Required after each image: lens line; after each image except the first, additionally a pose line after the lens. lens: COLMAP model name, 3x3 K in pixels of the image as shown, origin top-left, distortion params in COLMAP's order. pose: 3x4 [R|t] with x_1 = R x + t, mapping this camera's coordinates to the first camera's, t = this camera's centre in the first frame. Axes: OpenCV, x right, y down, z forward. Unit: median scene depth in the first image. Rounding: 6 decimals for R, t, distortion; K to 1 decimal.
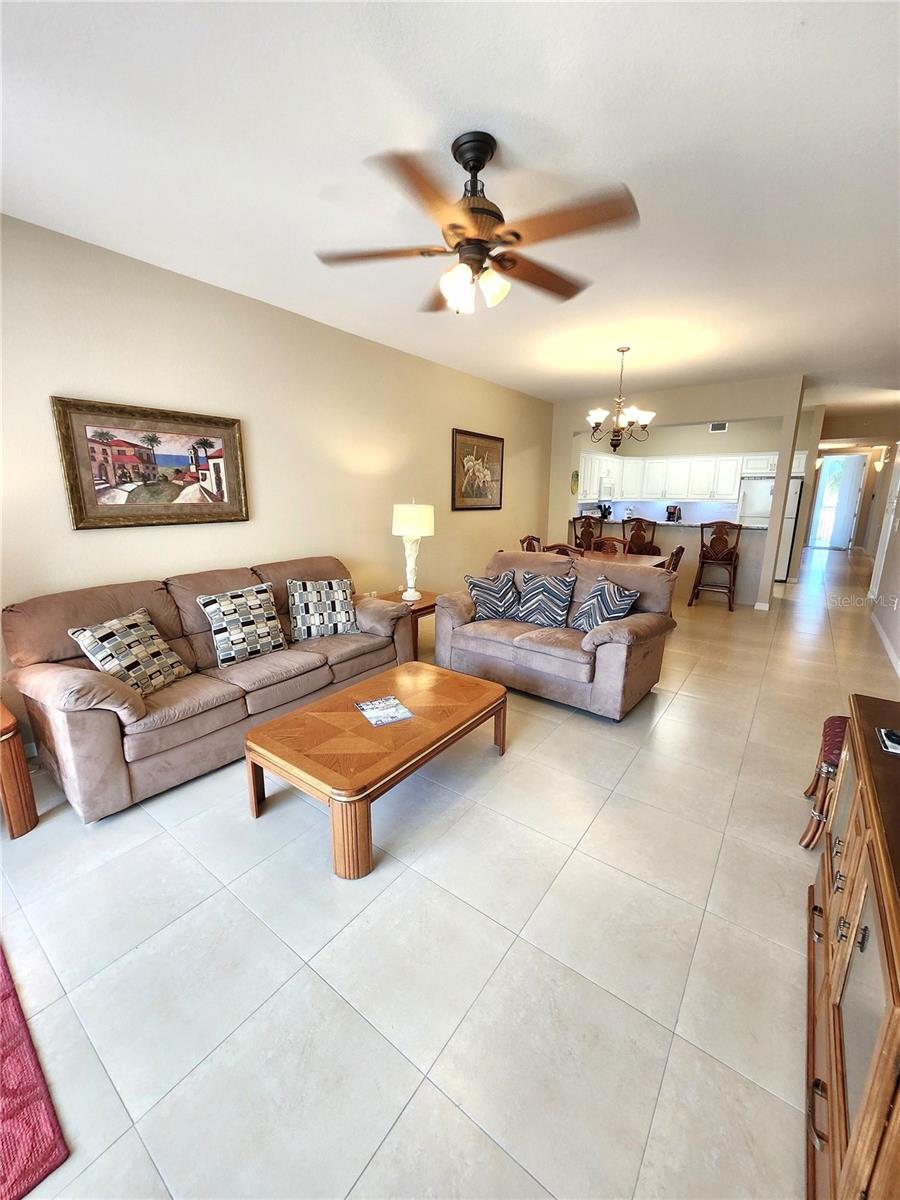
lens RADIAL K [[467.5, 0, 453.4], [0, 467.5, 598.0], [0, 0, 1]] dist [-0.006115, -0.000172]
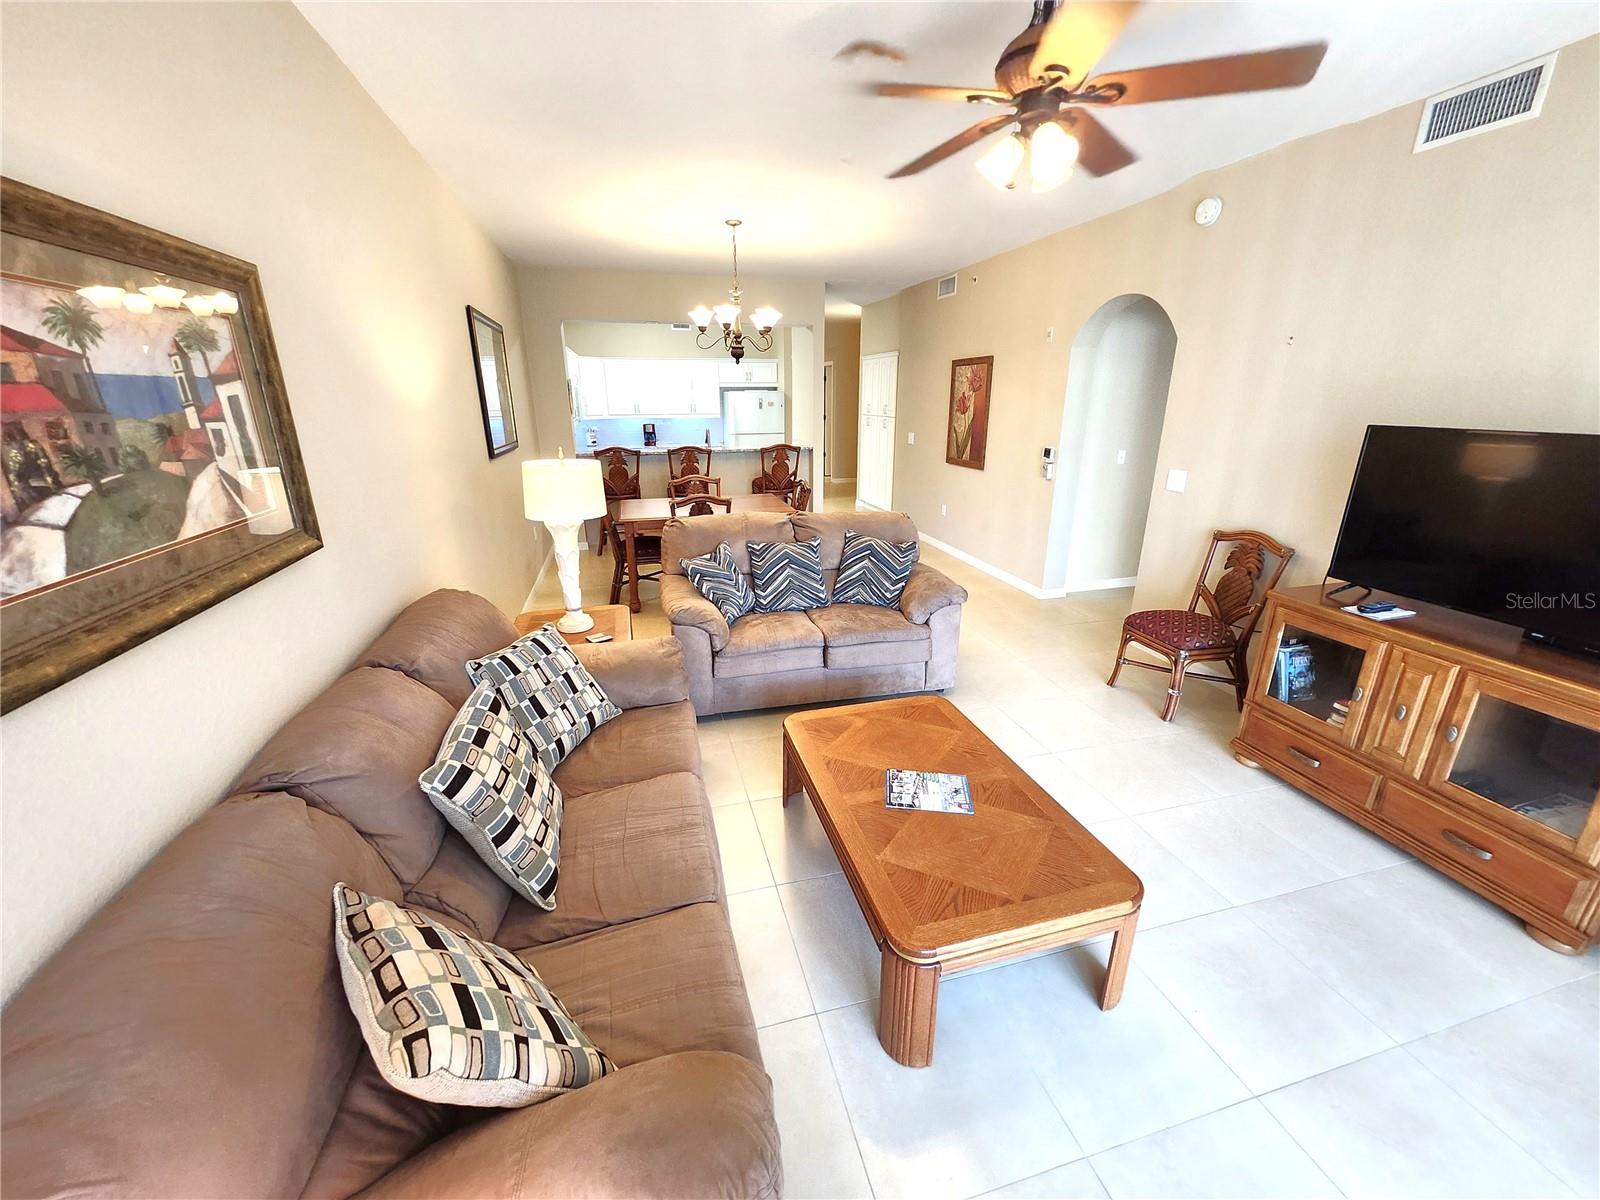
lens RADIAL K [[623.3, 0, 796.5], [0, 623.3, 596.6], [0, 0, 1]] dist [-0.006115, -0.000172]
pose [[0.618887, -0.249607, 0.744766, -0.630904], [0.178695, 0.968045, 0.175945, -0.159002], [-0.764884, 0.024196, 0.643714, 0.419316]]
